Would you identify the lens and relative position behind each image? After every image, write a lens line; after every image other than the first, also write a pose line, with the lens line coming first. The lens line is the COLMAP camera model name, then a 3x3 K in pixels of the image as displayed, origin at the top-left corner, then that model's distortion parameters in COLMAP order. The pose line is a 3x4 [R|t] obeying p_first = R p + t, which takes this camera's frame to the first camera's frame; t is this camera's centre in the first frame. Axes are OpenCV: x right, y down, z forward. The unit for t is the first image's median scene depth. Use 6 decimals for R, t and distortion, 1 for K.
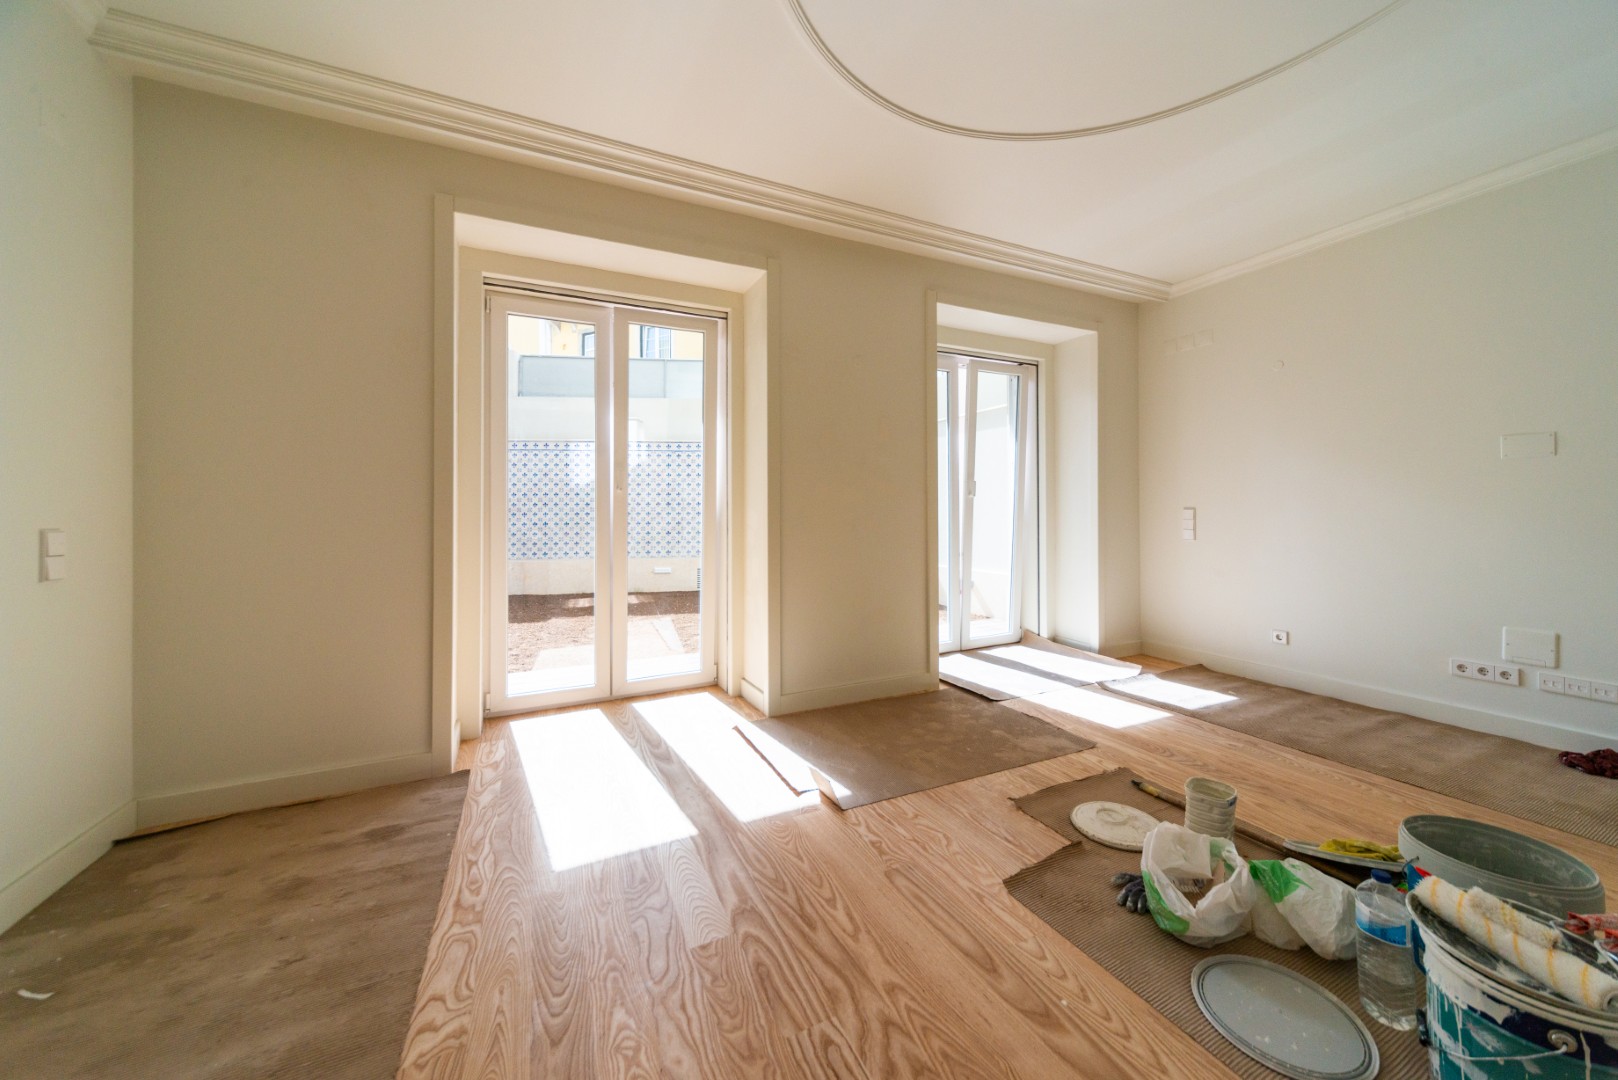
lens RADIAL K [[573.6, 0, 802.9], [0, 573.6, 512.8], [0, 0, 1]] dist [0.004982, 0.000189]
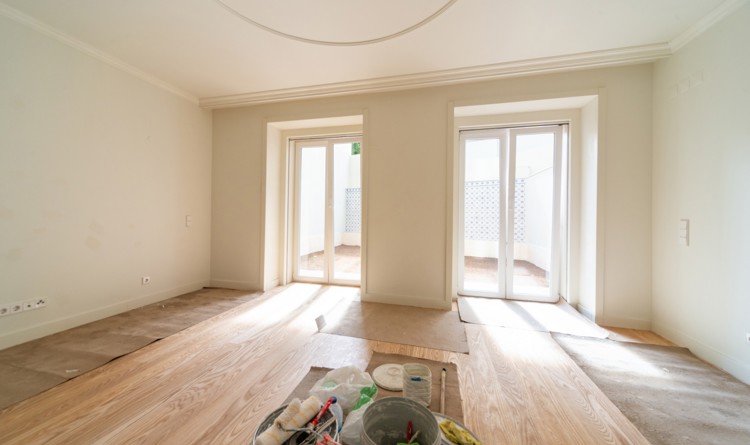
lens RADIAL K [[278.7, 0, 374.4], [0, 278.7, 216.9], [0, 0, 1]] dist [0.004478, 0.000191]
pose [[0.758516, 0.022482, -0.651267, 0.926443], [-0.021867, 0.999720, 0.009043, -0.009081], [0.651288, 0.007382, 0.758795, 0.189300]]
